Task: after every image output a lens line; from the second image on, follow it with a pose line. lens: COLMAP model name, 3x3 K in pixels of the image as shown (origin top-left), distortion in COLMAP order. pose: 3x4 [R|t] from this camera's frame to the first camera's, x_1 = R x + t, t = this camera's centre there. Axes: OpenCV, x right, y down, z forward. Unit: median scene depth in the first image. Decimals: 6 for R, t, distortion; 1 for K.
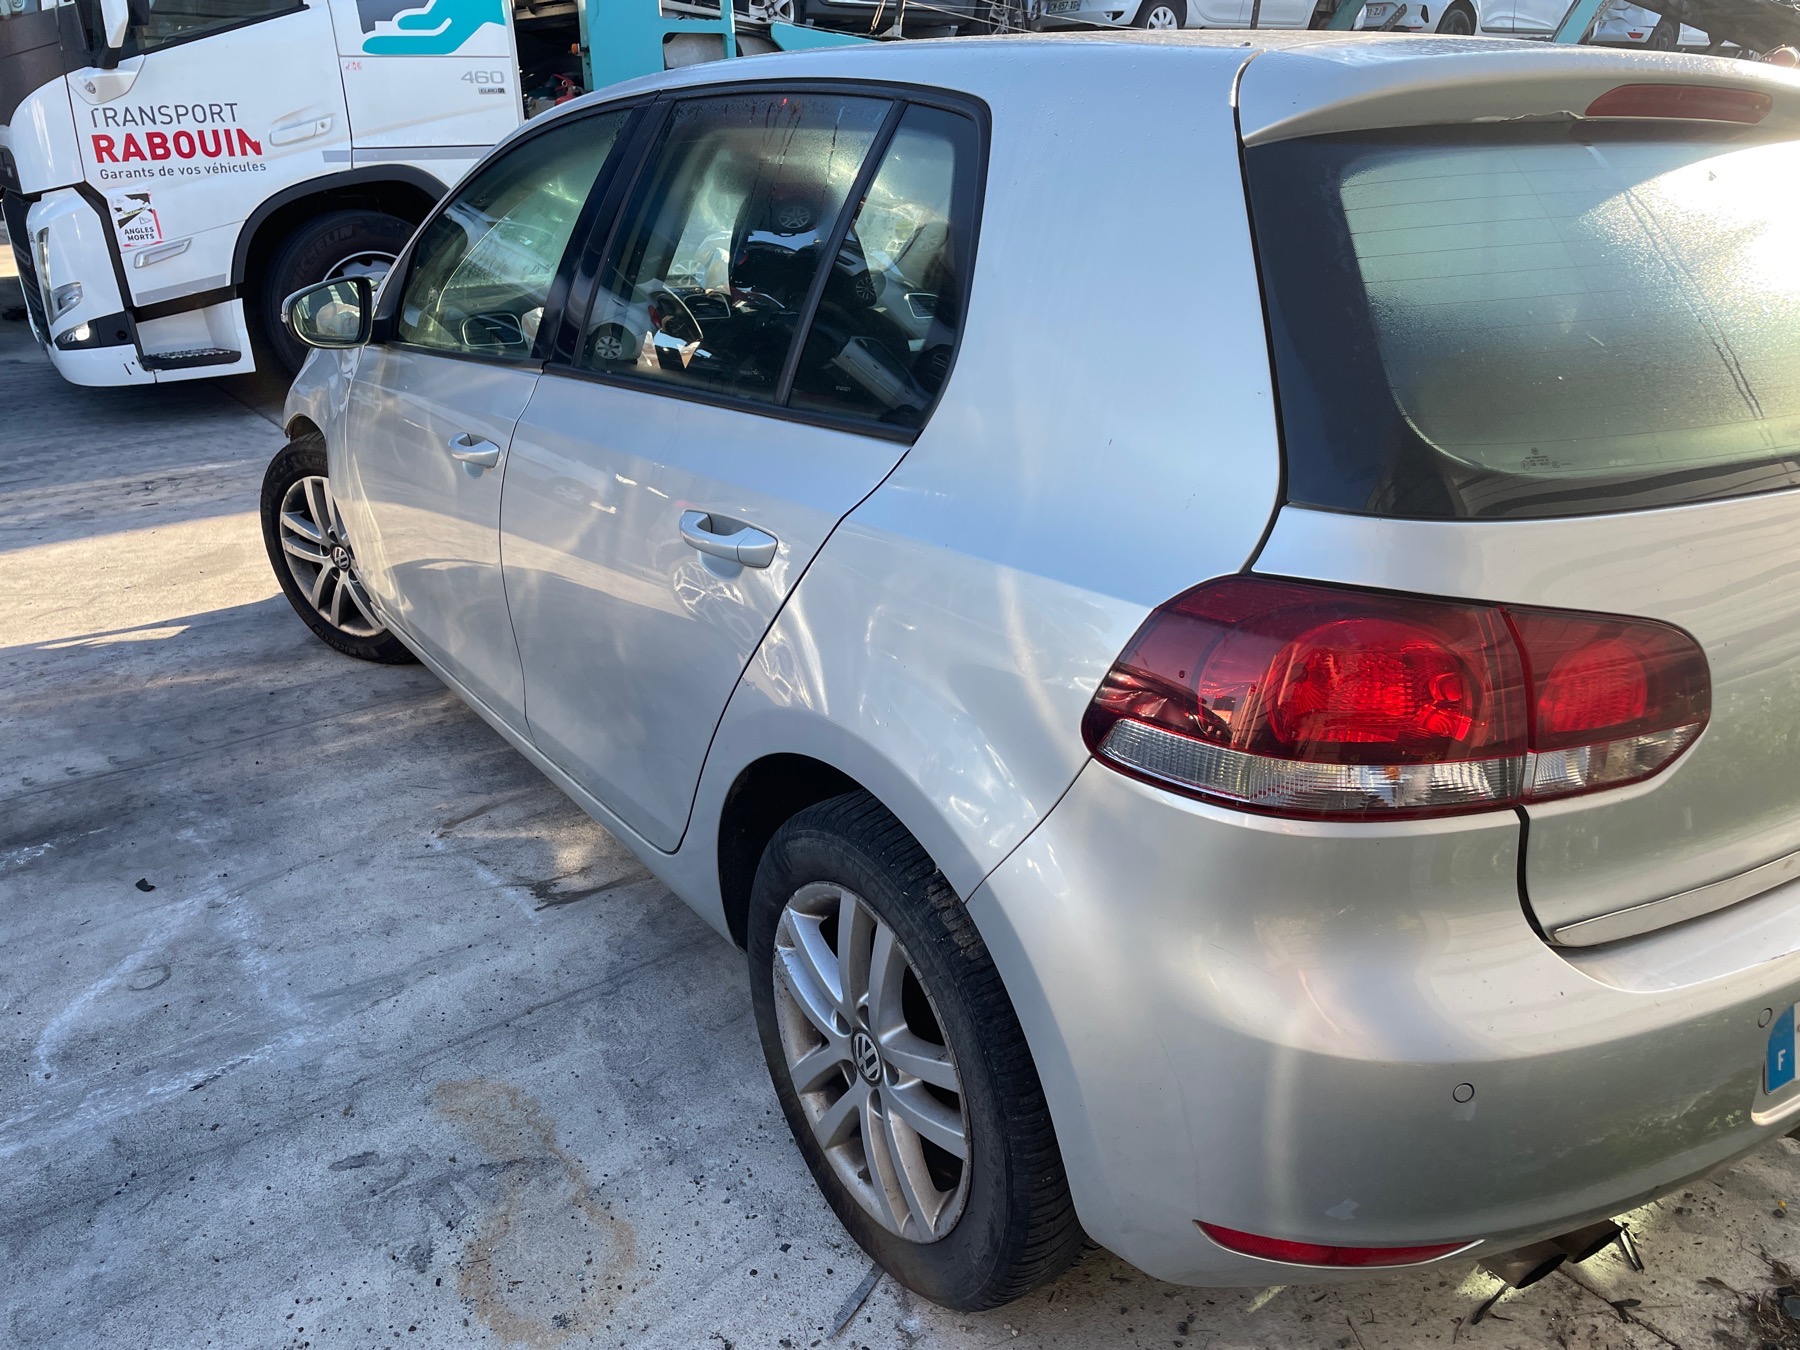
lens RADIAL K [[1345.6, 0, 861.6], [0, 1345.6, 666.8], [0, 0, 1]] dist [0.074538, -0.090430]
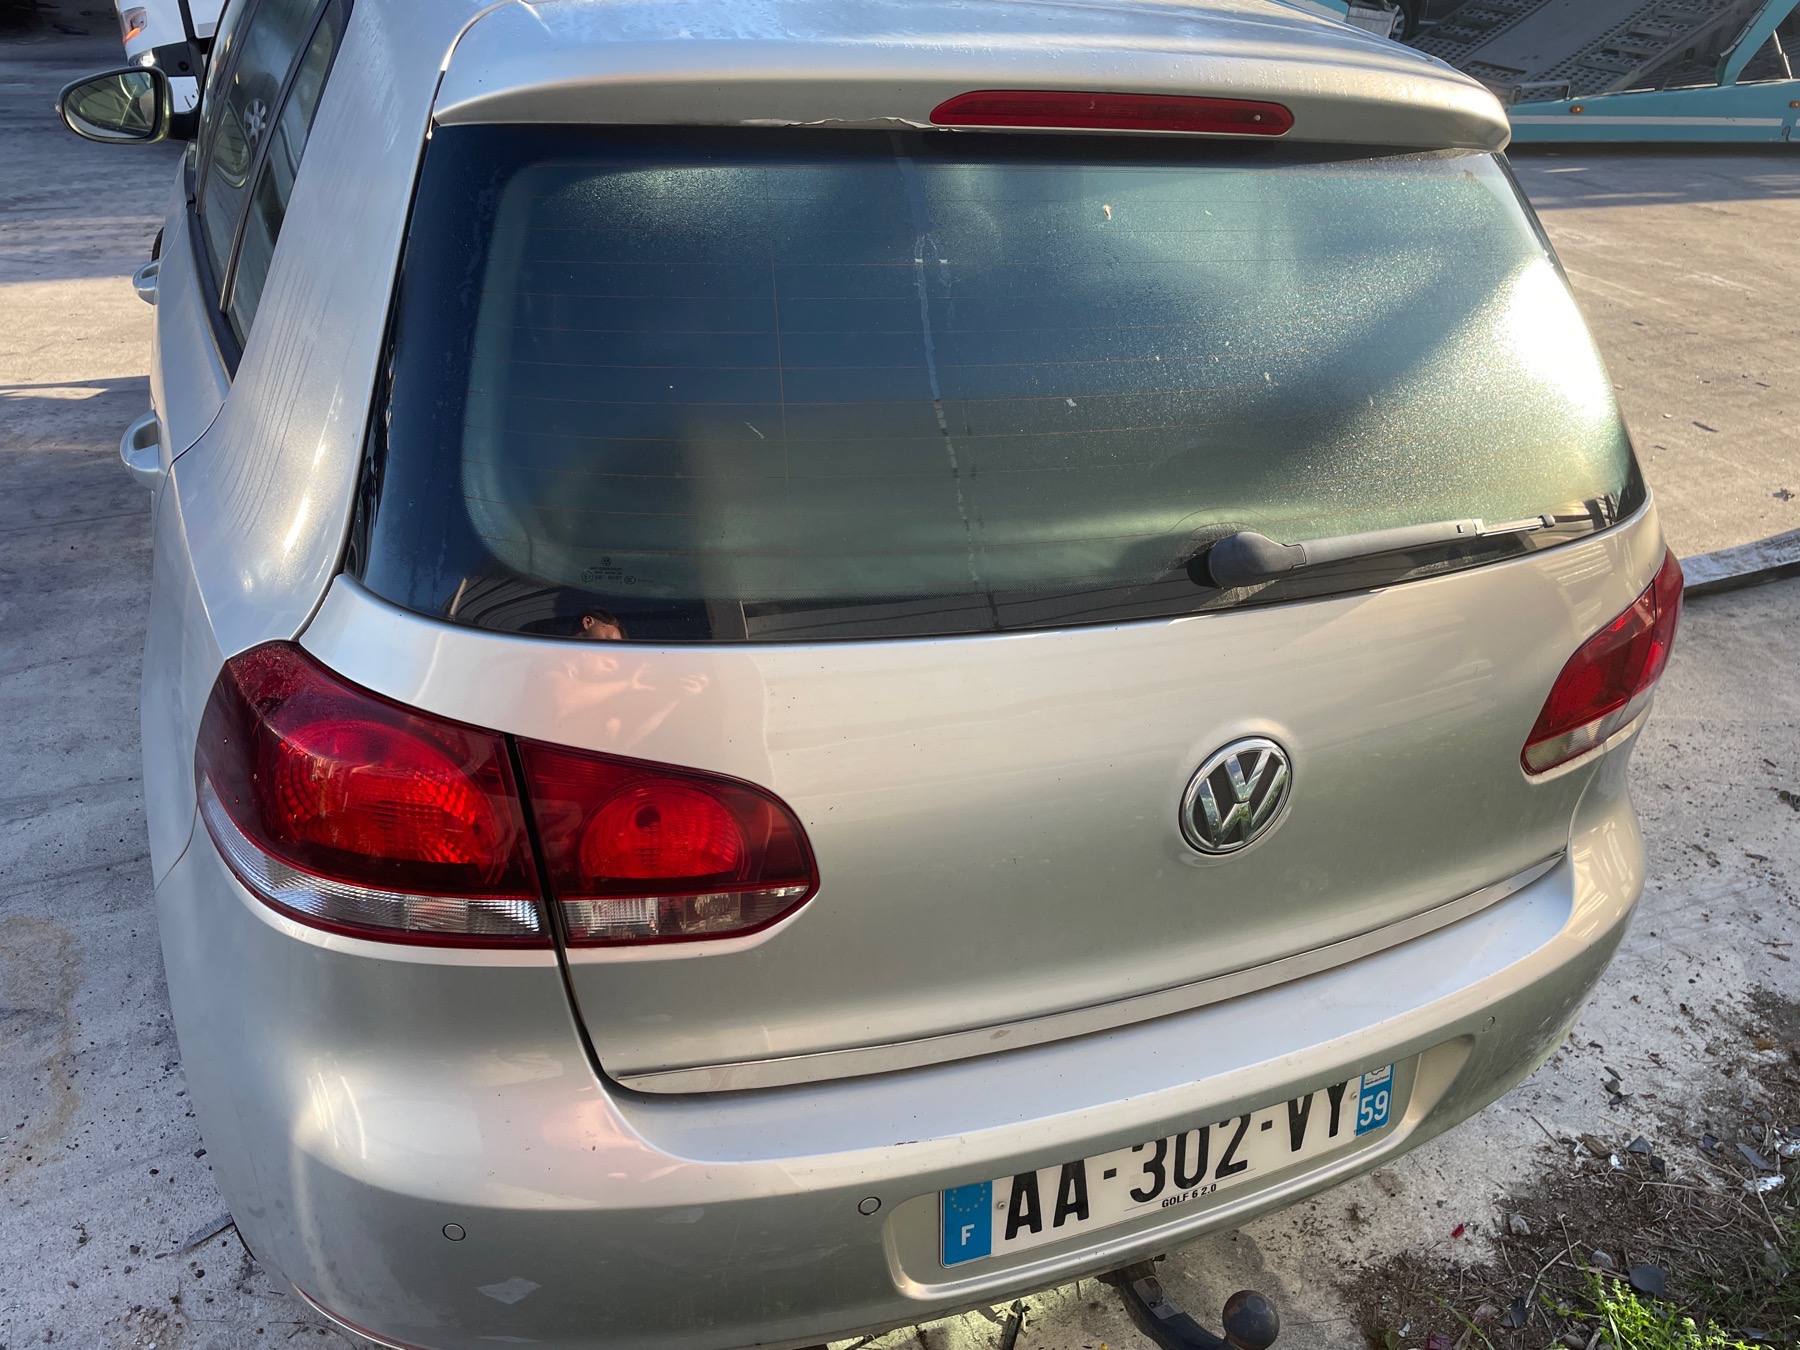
lens RADIAL K [[1345.6, 0, 861.6], [0, 1345.6, 666.8], [0, 0, 1]] dist [0.074538, -0.090430]
pose [[0.979502, 0.162769, -0.118667, 0.332670], [-0.143130, 0.976919, 0.158565, -0.109282], [0.141738, -0.138330, 0.980191, 0.080398]]
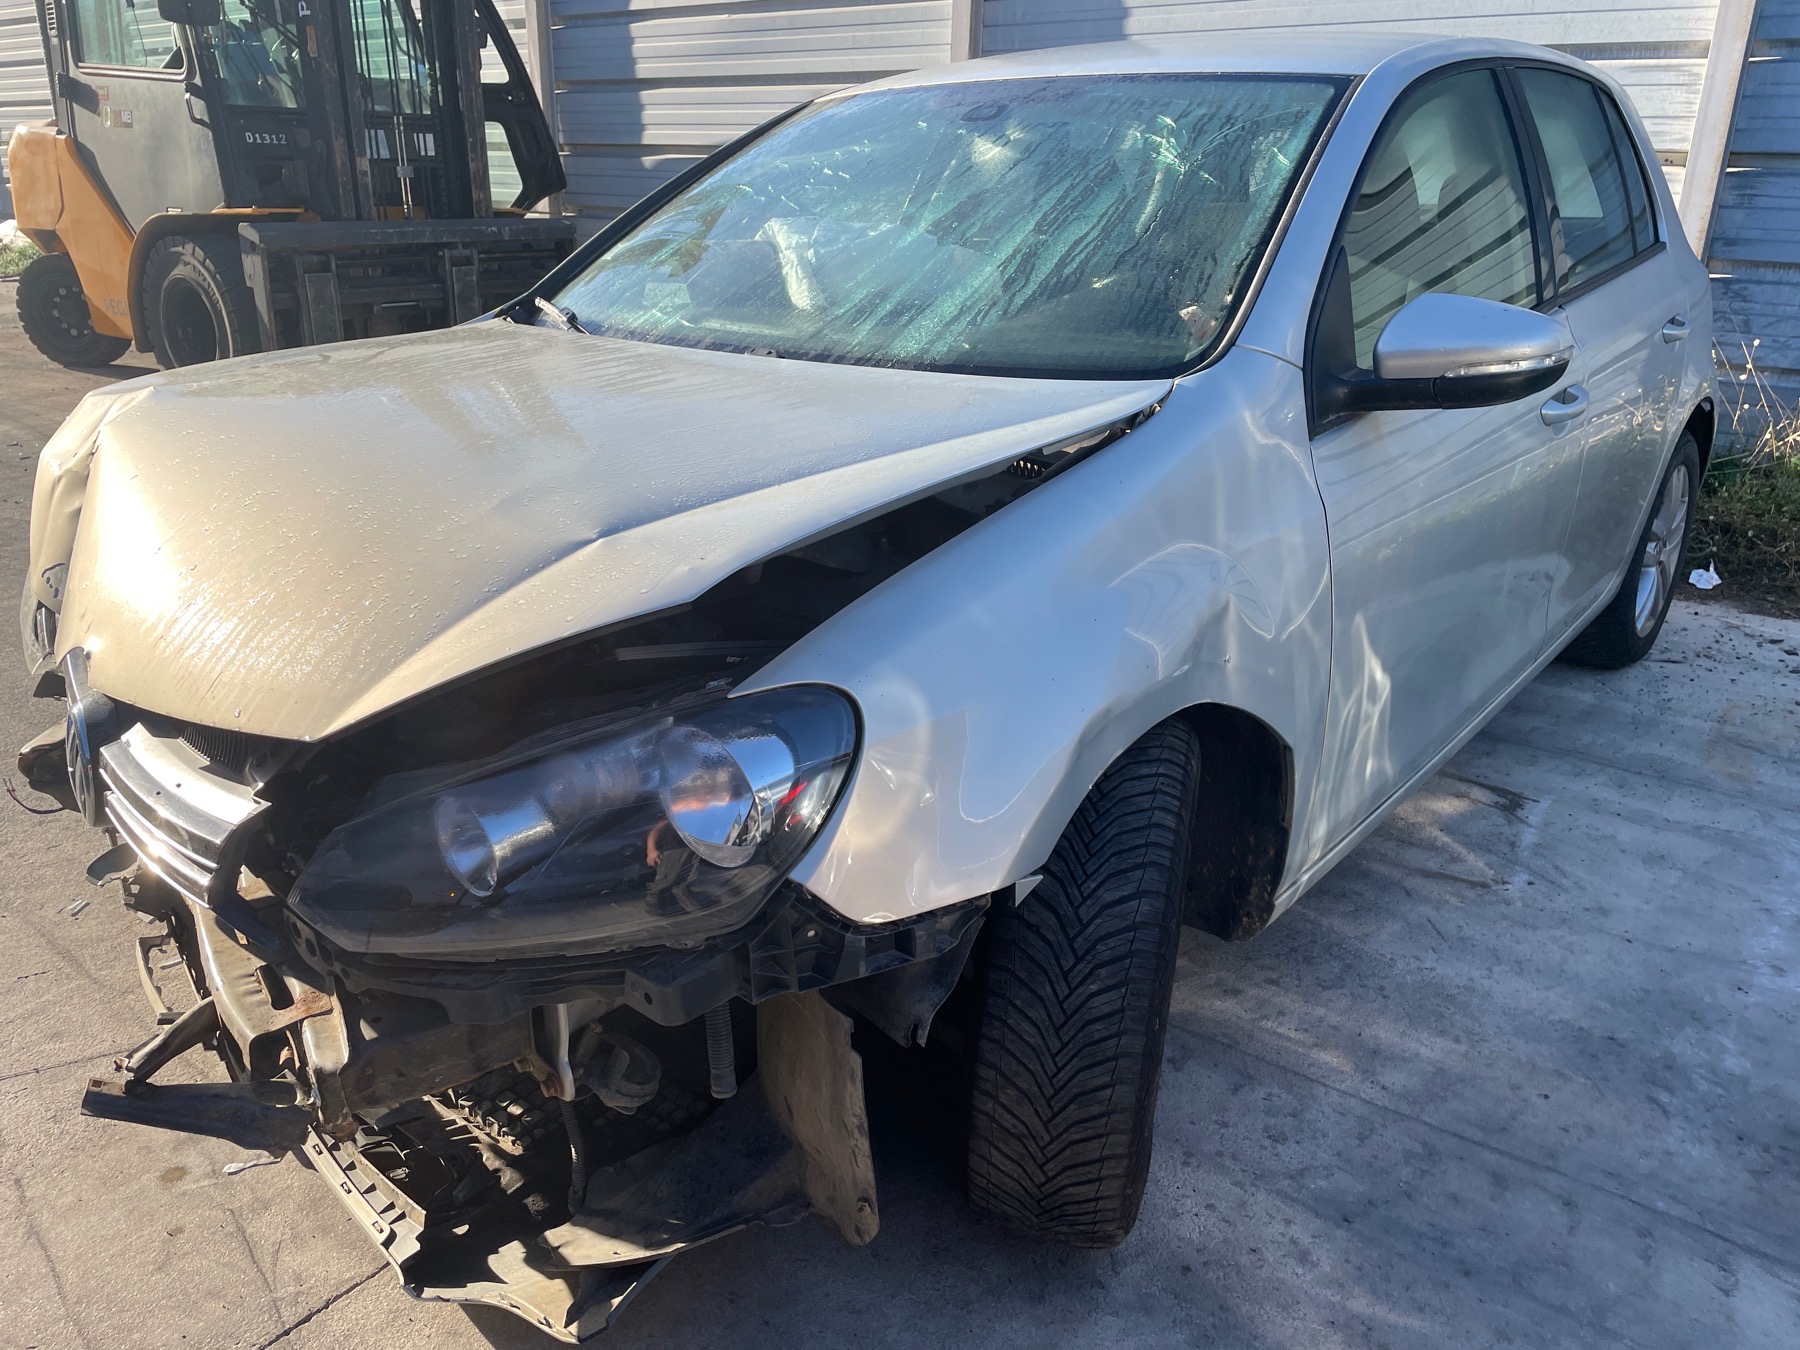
lens RADIAL K [[1345.6, 0, 861.6], [0, 1345.6, 666.8], [0, 0, 1]] dist [0.074538, -0.090430]
pose [[-0.271485, -0.336143, 0.901834, -1.045134], [0.340138, 0.843048, 0.416625, -0.562426], [-0.900334, 0.419856, -0.114540, 1.552133]]
